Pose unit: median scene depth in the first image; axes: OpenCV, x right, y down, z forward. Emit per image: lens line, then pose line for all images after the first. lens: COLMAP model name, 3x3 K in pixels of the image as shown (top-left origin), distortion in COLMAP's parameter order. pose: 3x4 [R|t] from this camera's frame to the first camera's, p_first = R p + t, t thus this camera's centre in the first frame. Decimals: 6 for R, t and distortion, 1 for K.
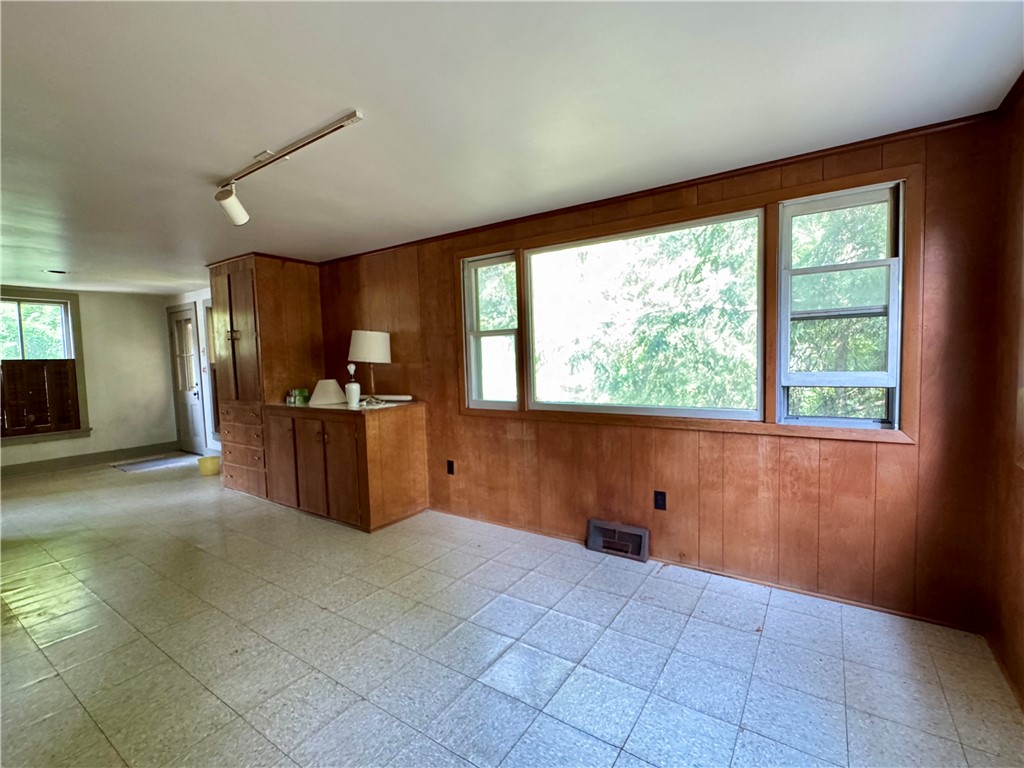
lens RADIAL K [[462.3, 0, 512.4], [0, 462.3, 383.9], [0, 0, 1]] dist [-0.009102, -0.000327]
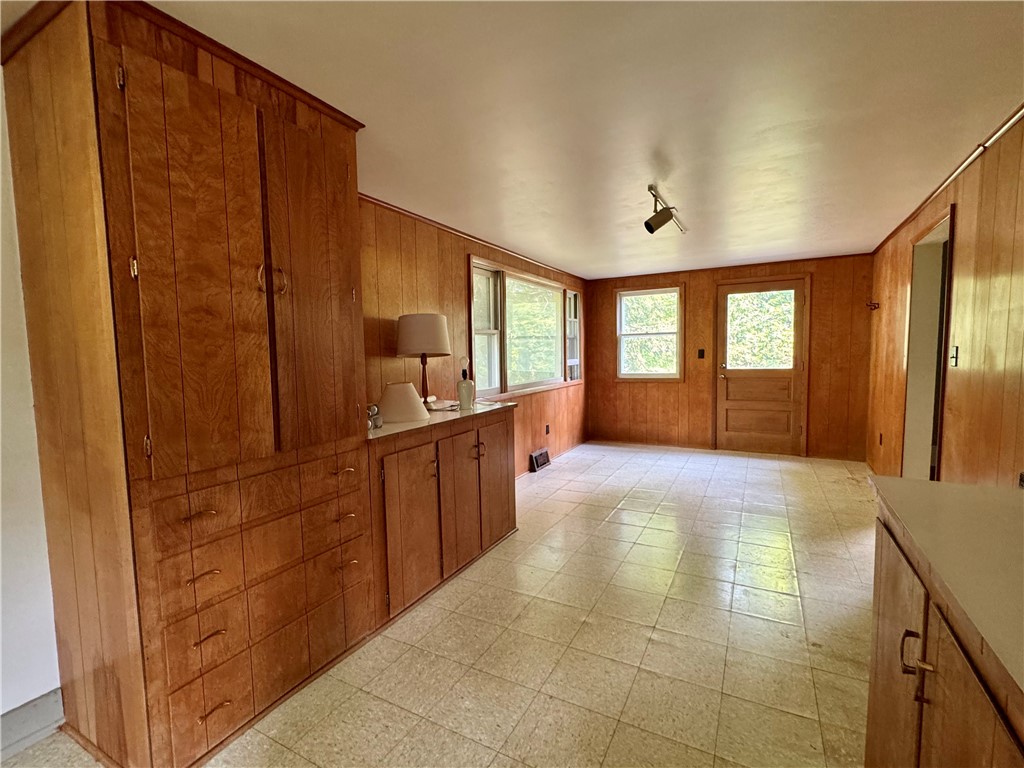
lens RADIAL K [[462.3, 0, 513.6], [0, 462.3, 386.7], [0, 0, 1]] dist [-0.009102, -0.000327]
pose [[-0.100297, -0.045016, 0.993939, -1.350506], [0.085306, 0.994908, 0.053668, -0.030967], [-0.991294, 0.090172, -0.095946, 1.149401]]
